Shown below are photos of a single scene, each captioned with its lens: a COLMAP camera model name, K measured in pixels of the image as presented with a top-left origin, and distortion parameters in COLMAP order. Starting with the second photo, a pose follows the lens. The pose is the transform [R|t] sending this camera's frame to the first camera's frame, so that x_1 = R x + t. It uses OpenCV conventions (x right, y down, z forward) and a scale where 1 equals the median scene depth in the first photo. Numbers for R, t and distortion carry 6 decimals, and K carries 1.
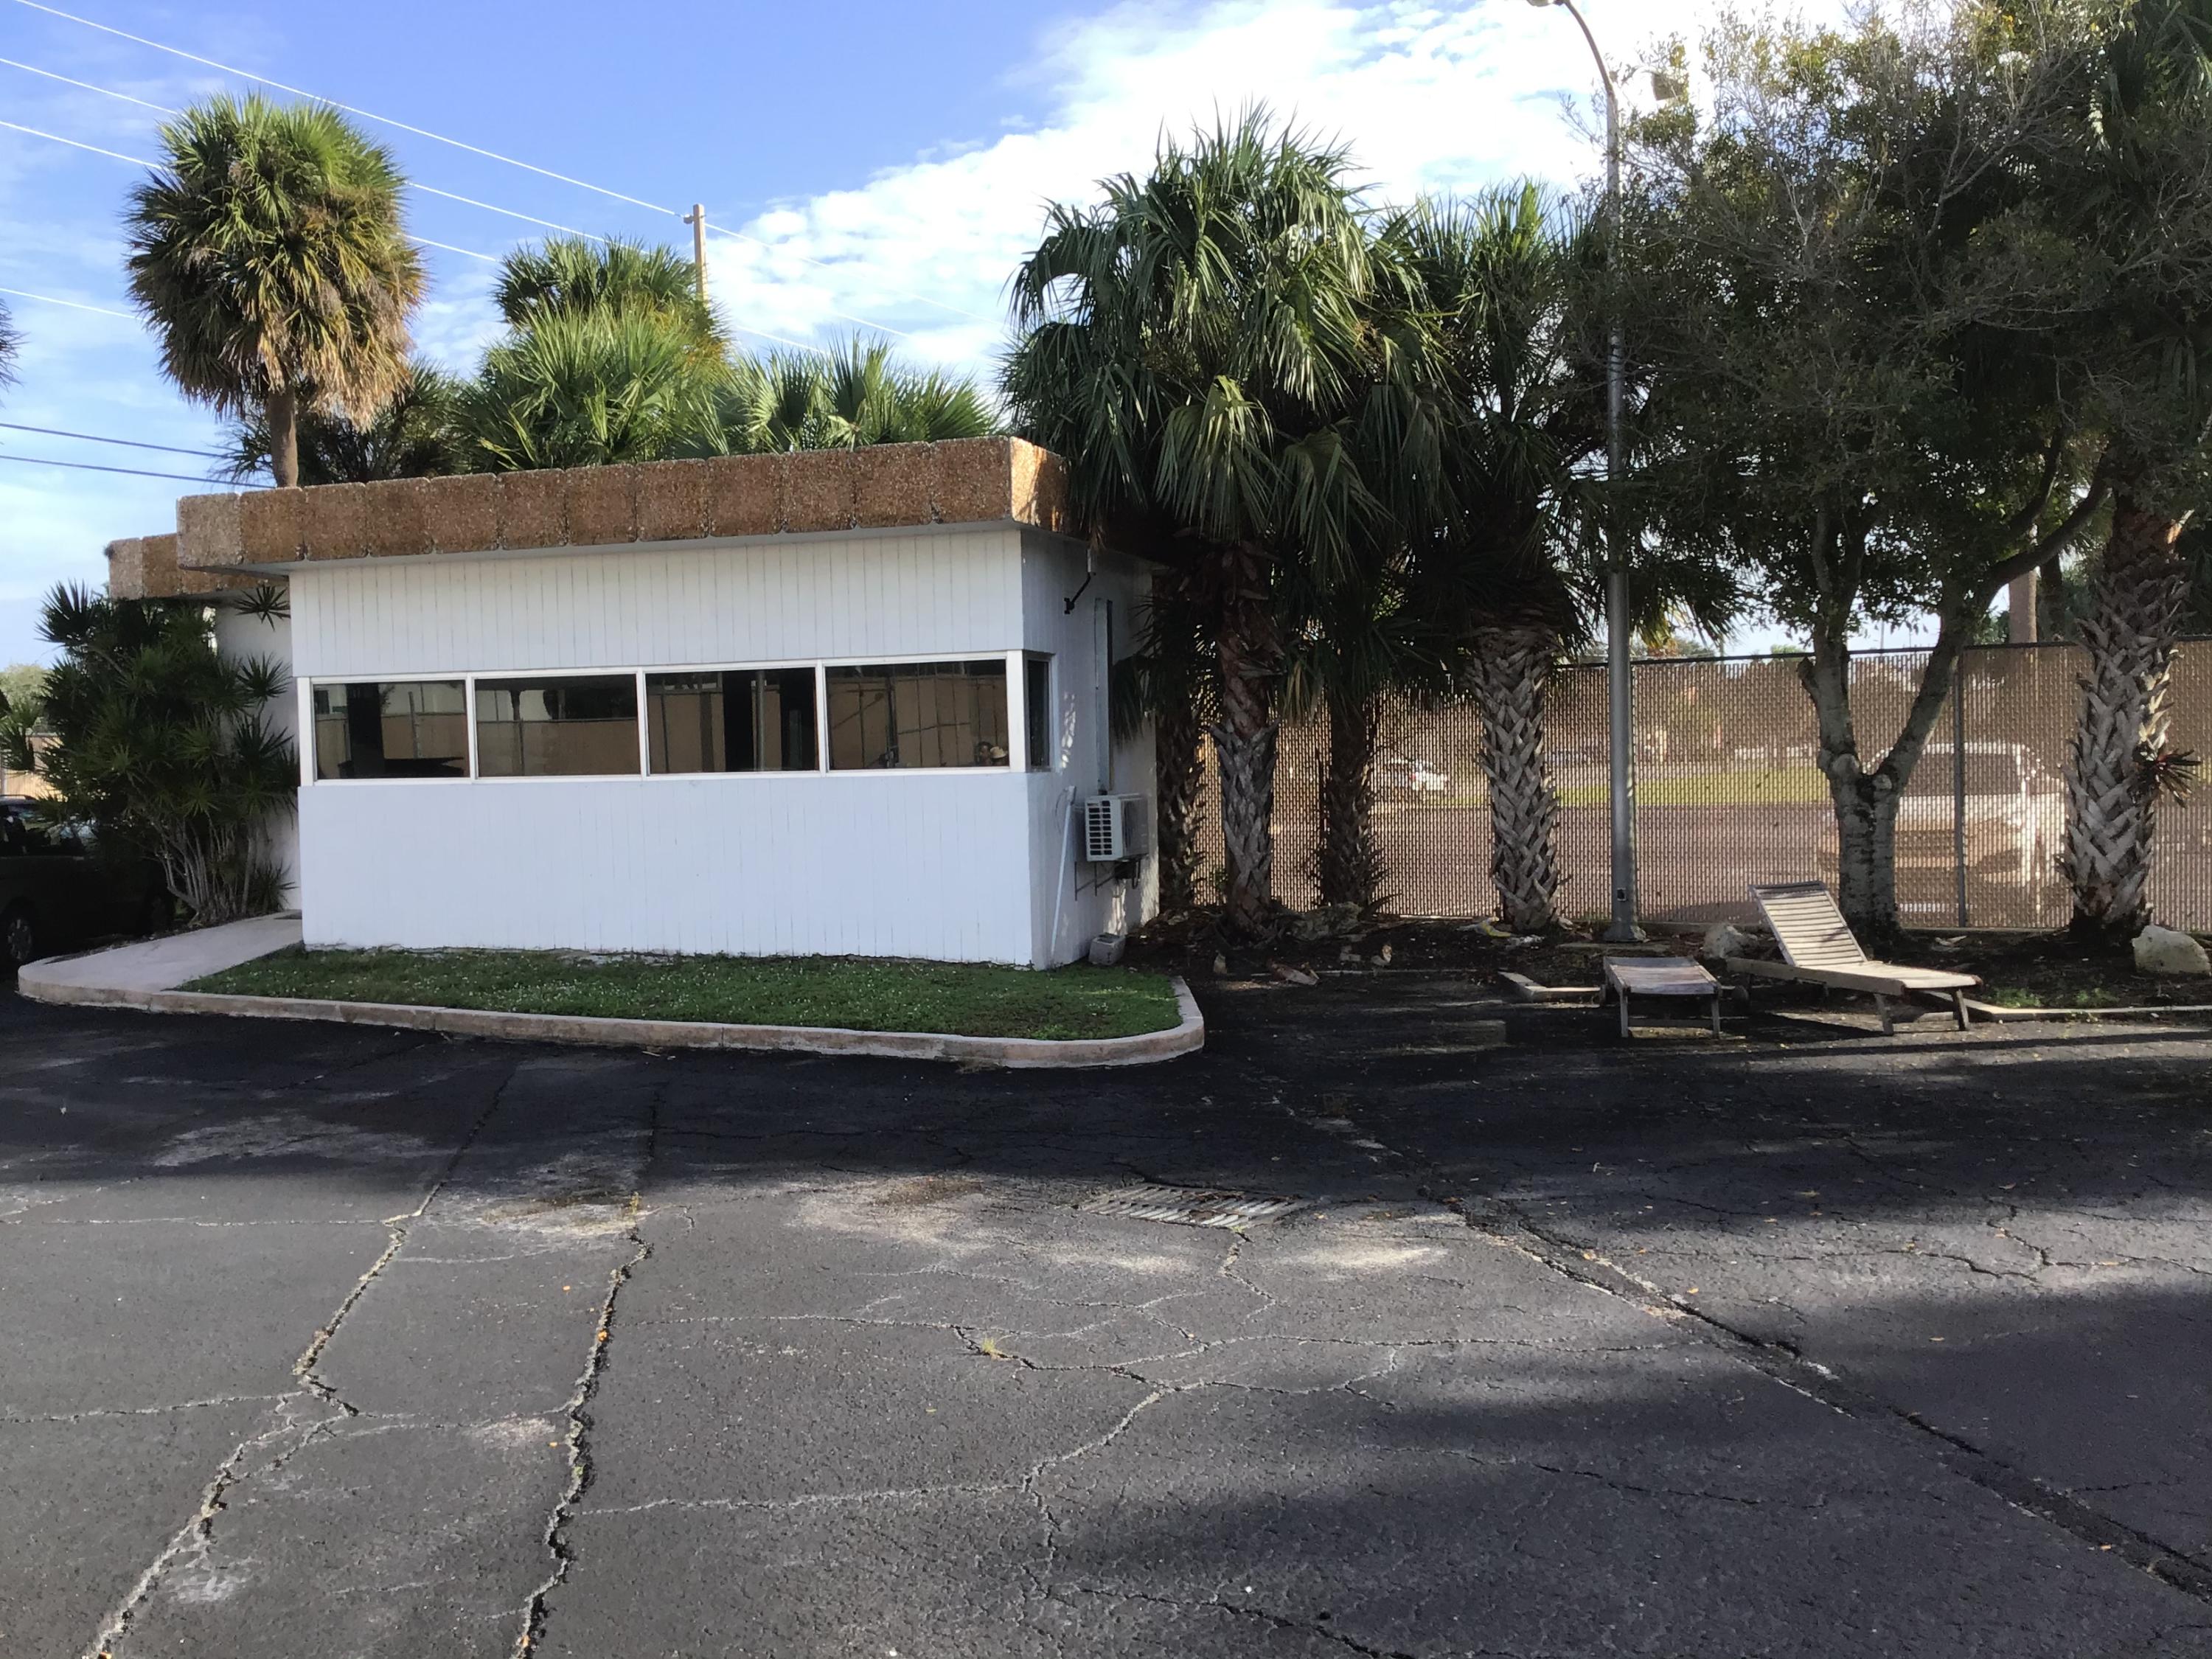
lens RADIAL K [[1984.9, 0, 1047.3], [0, 1984.9, 834.3], [0, 0, 1]] dist [0.110195, -0.234877]
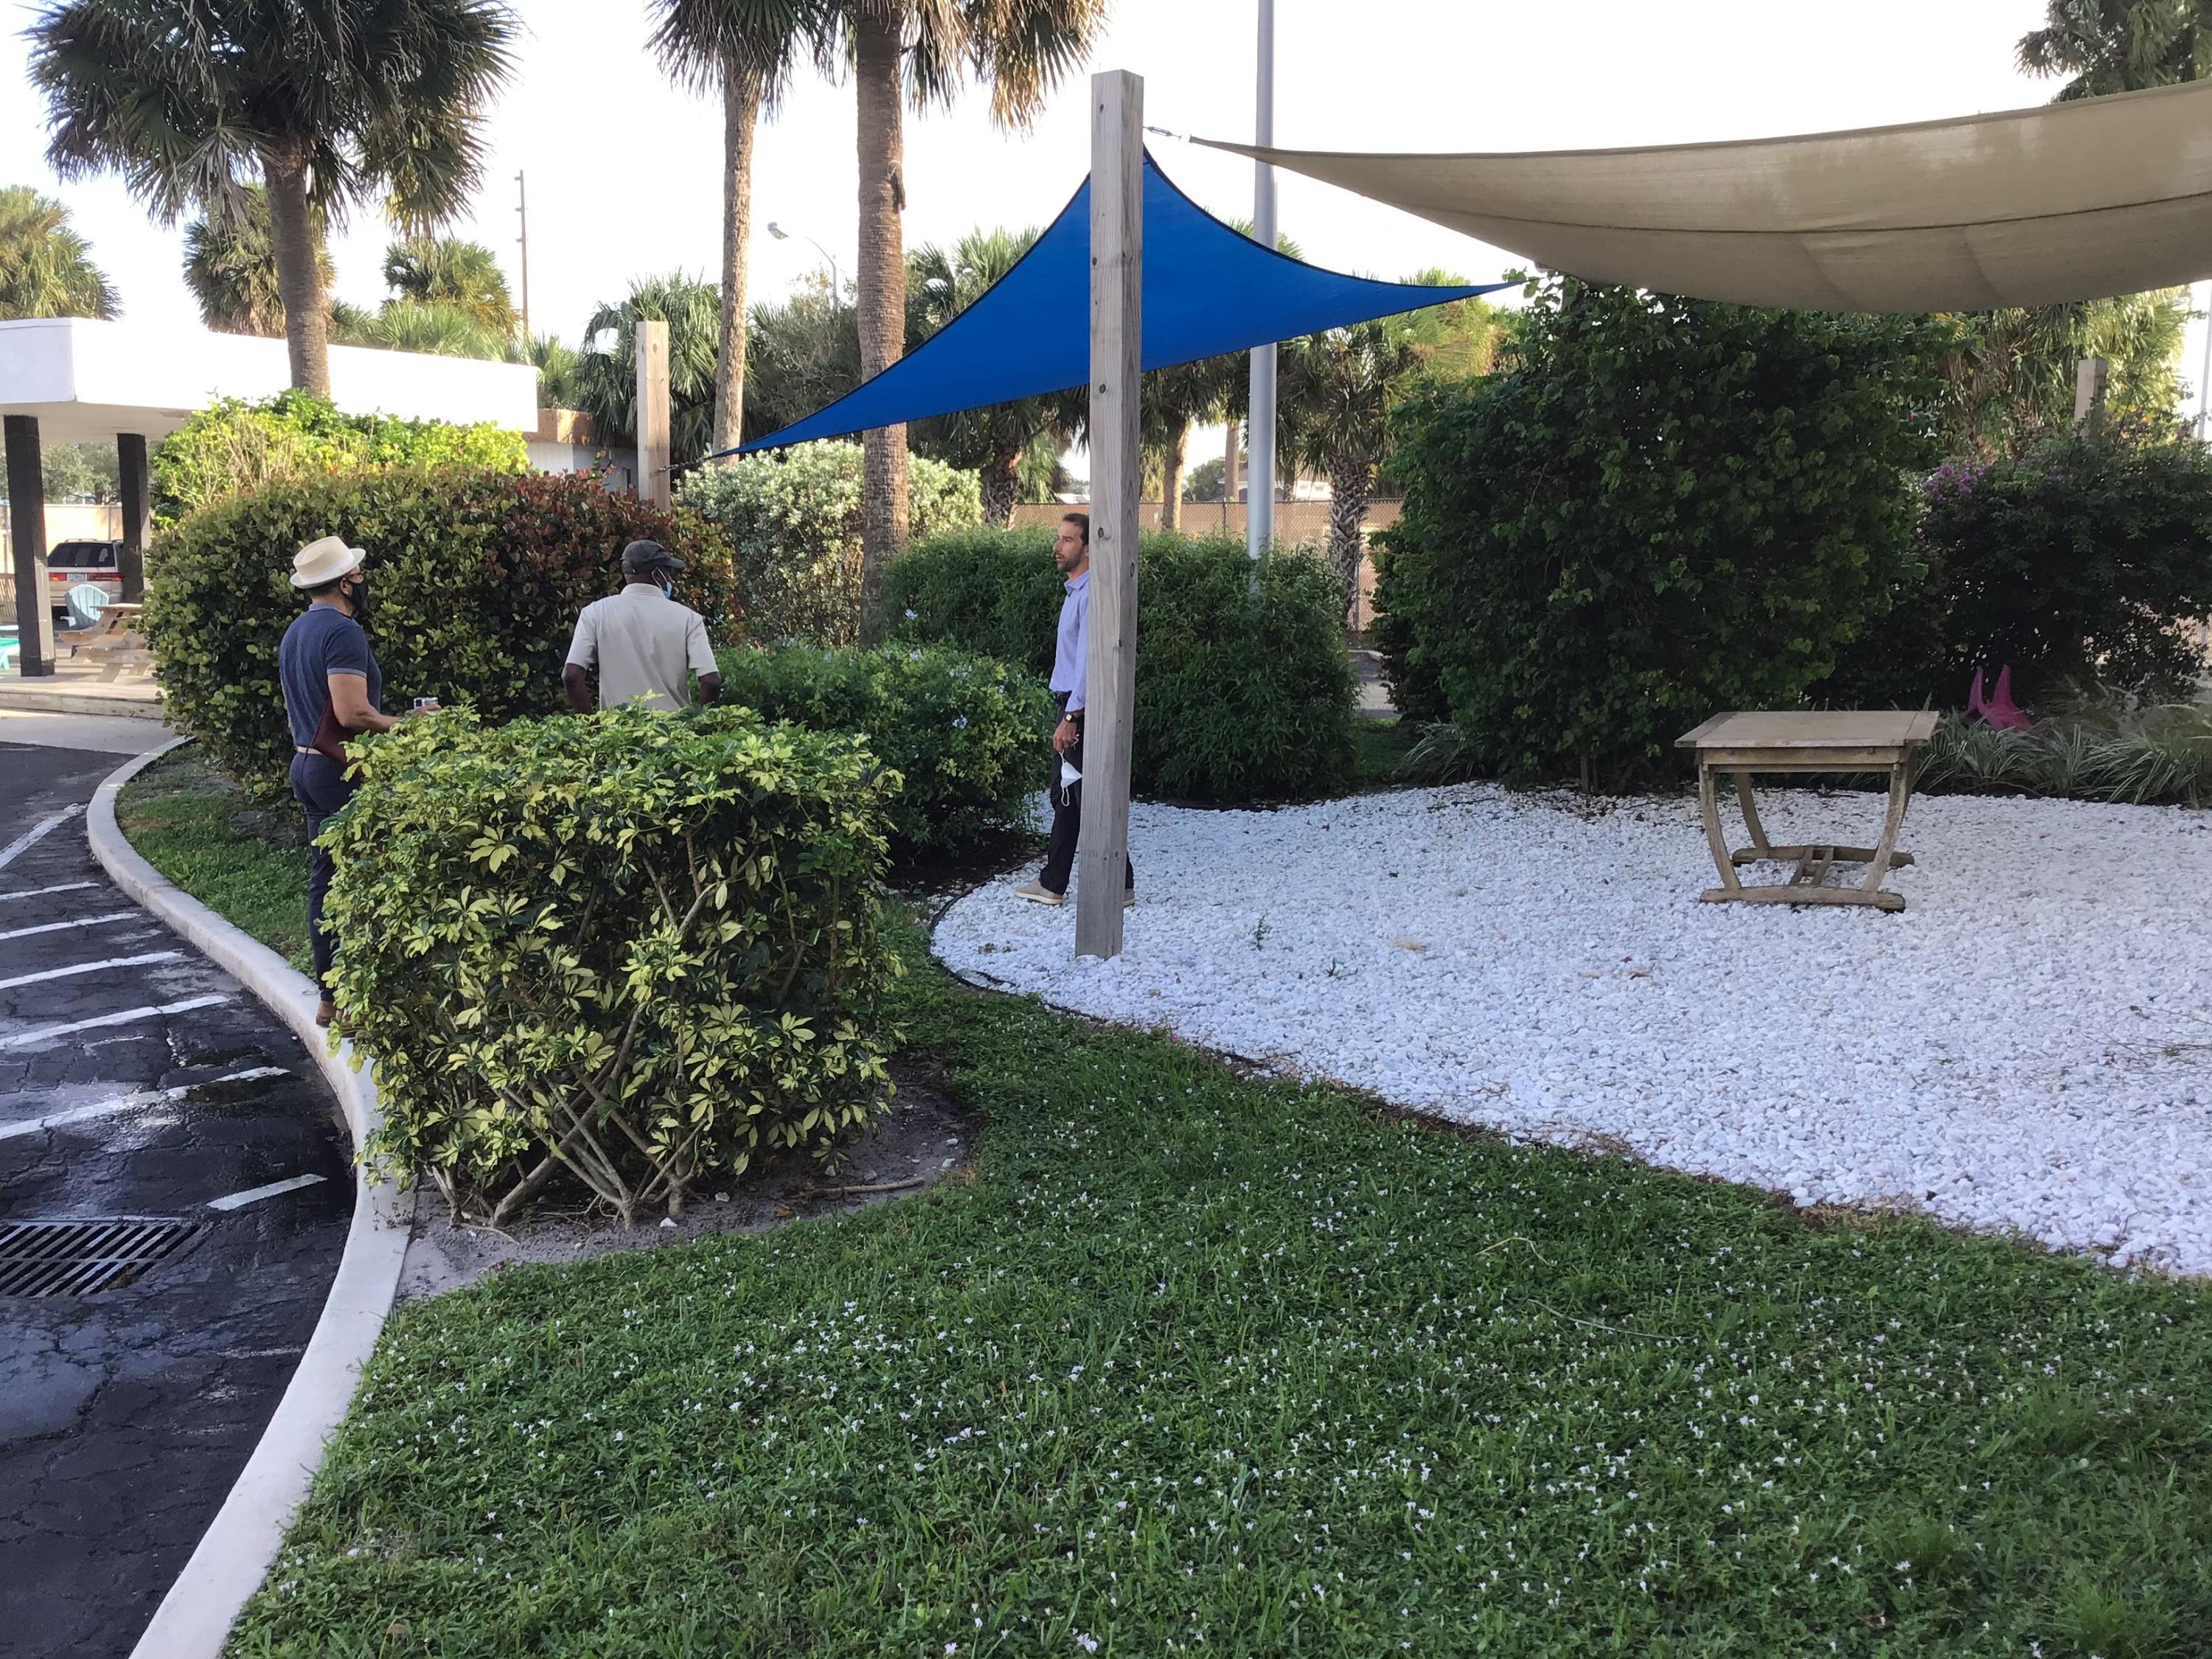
lens RADIAL K [[1984.9, 0, 1047.3], [0, 1984.9, 834.3], [0, 0, 1]] dist [0.110195, -0.234877]
pose [[0.999115, 0.029296, 0.030168, 0.344866], [-0.032102, 0.994748, 0.097192, 0.047729], [-0.027162, -0.098074, 0.994808, -1.035080]]
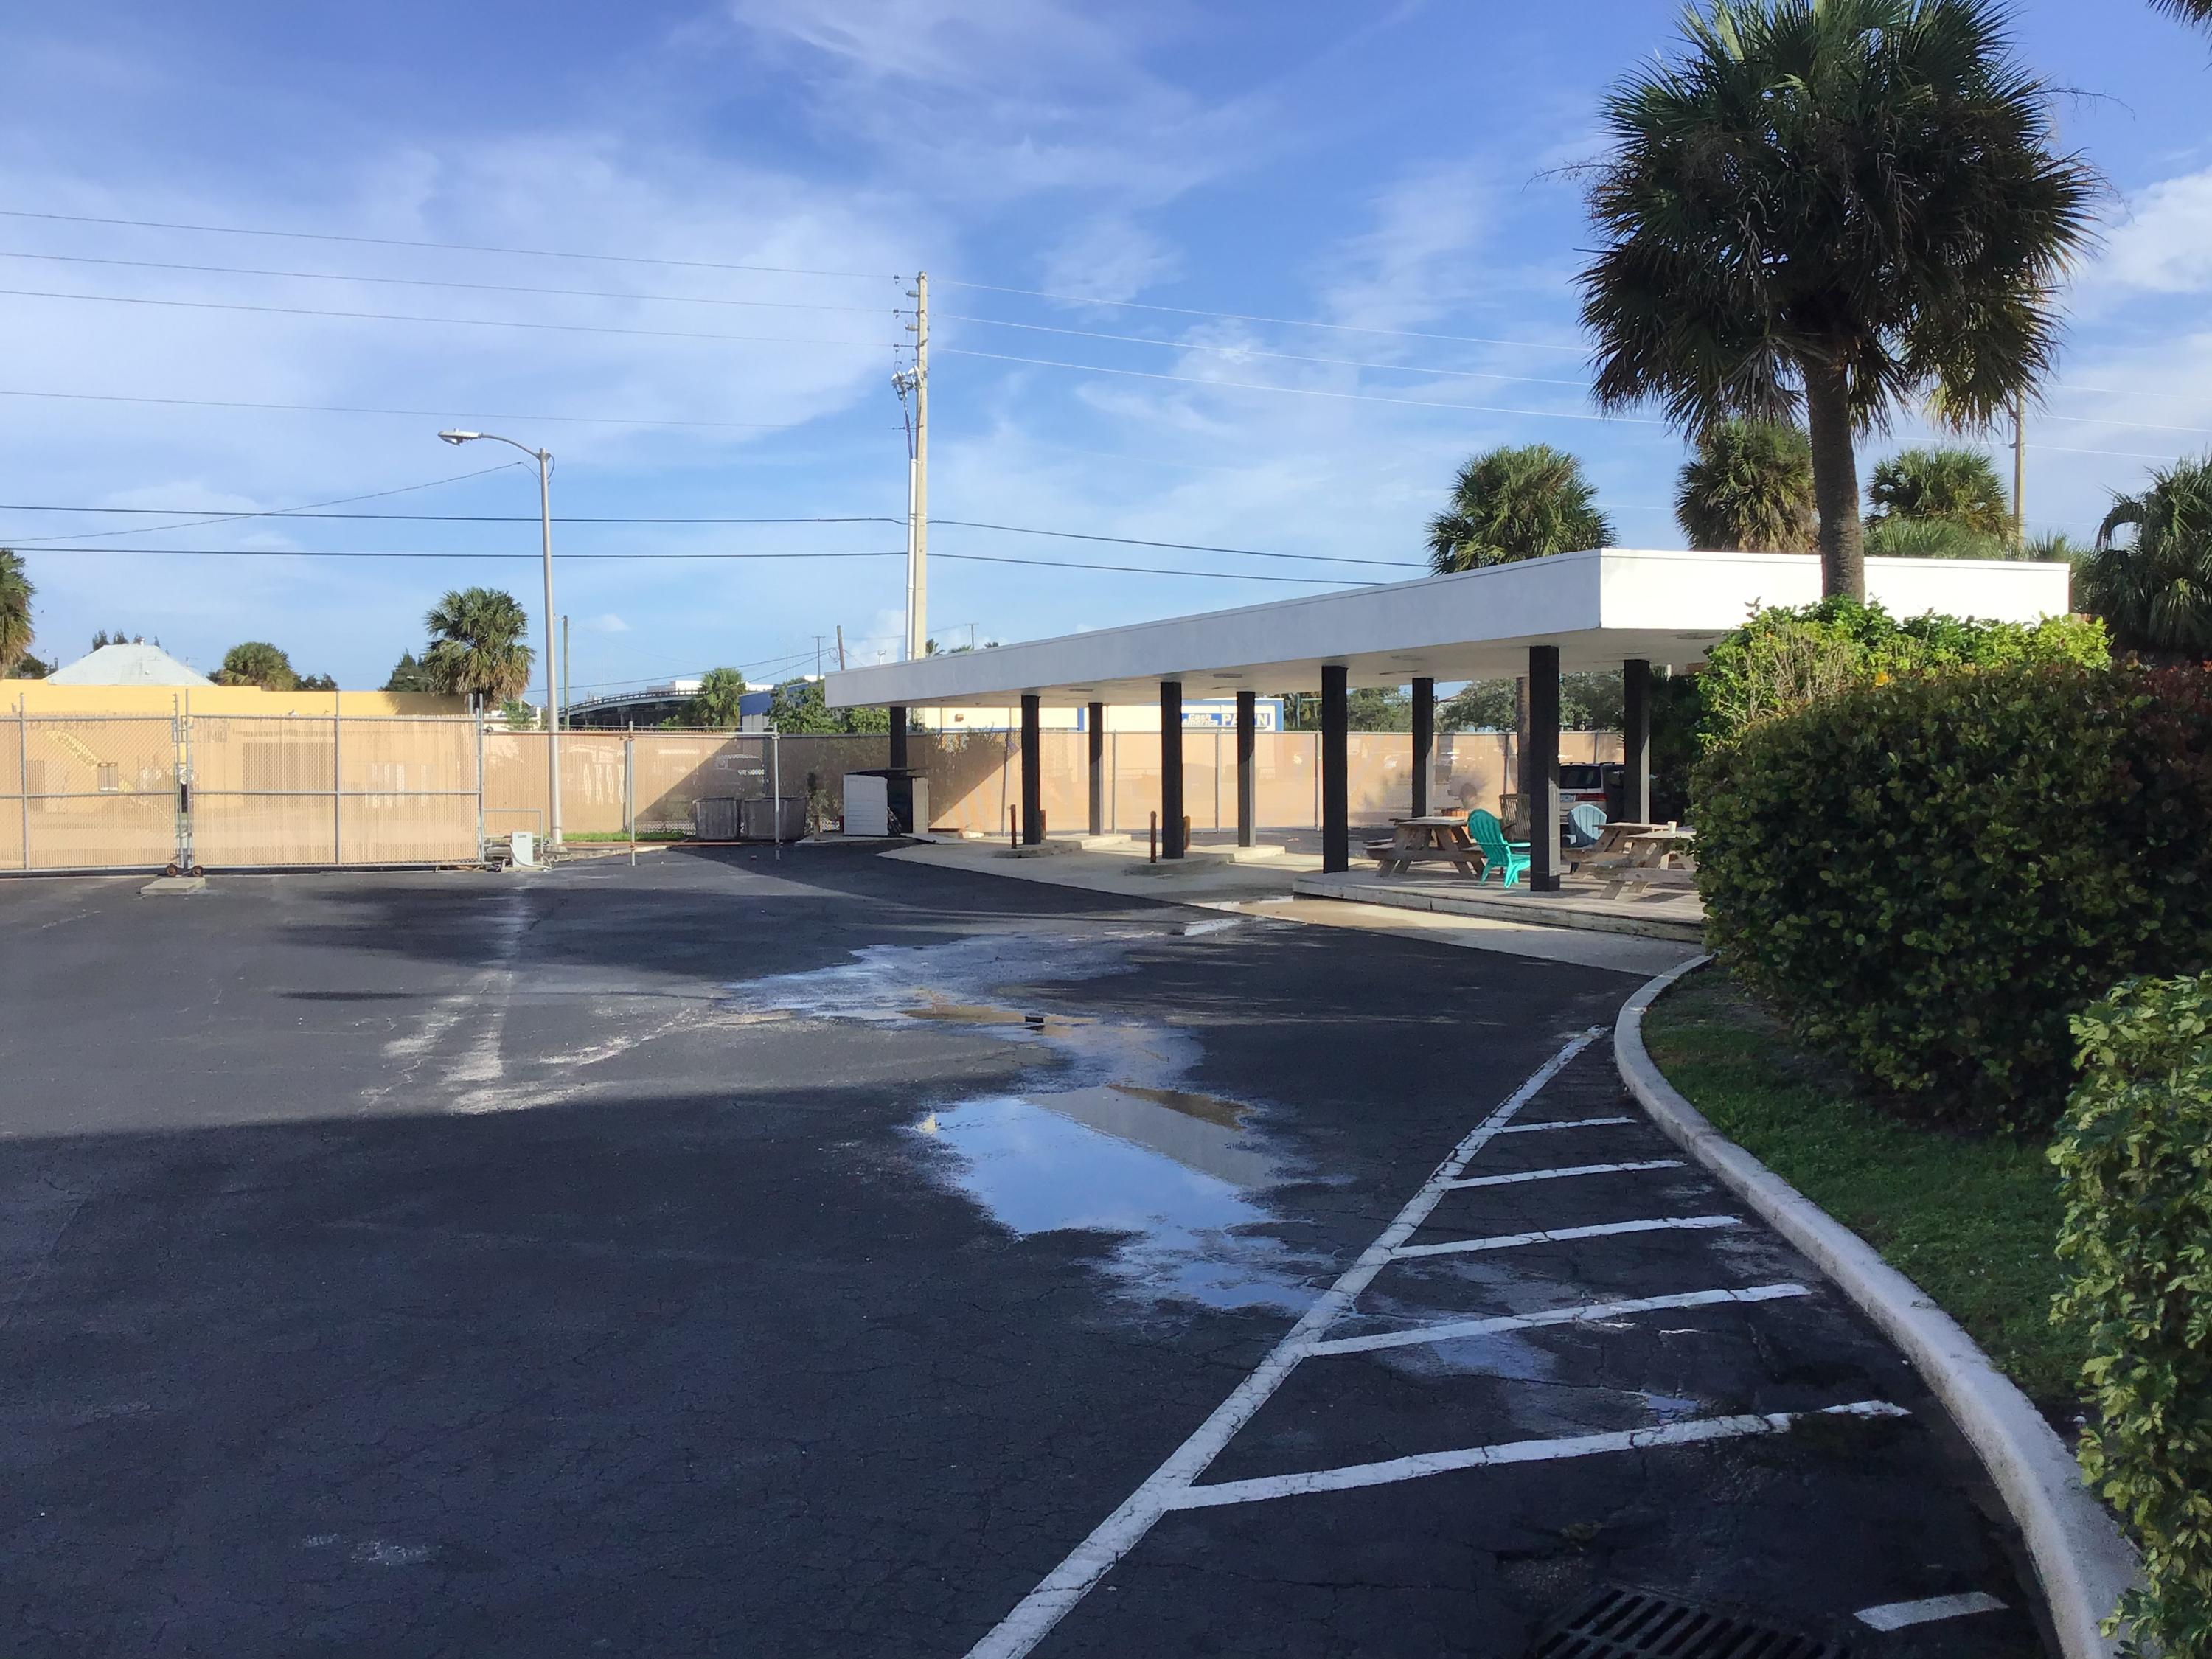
lens RADIAL K [[1984.9, 0, 1047.3], [0, 1984.9, 834.3], [0, 0, 1]] dist [0.110195, -0.234877]
pose [[0.782779, 0.040509, -0.620980, 0.331757], [-0.039763, 0.999096, 0.015052, 0.047795], [0.621029, 0.012909, 0.783682, -1.018709]]
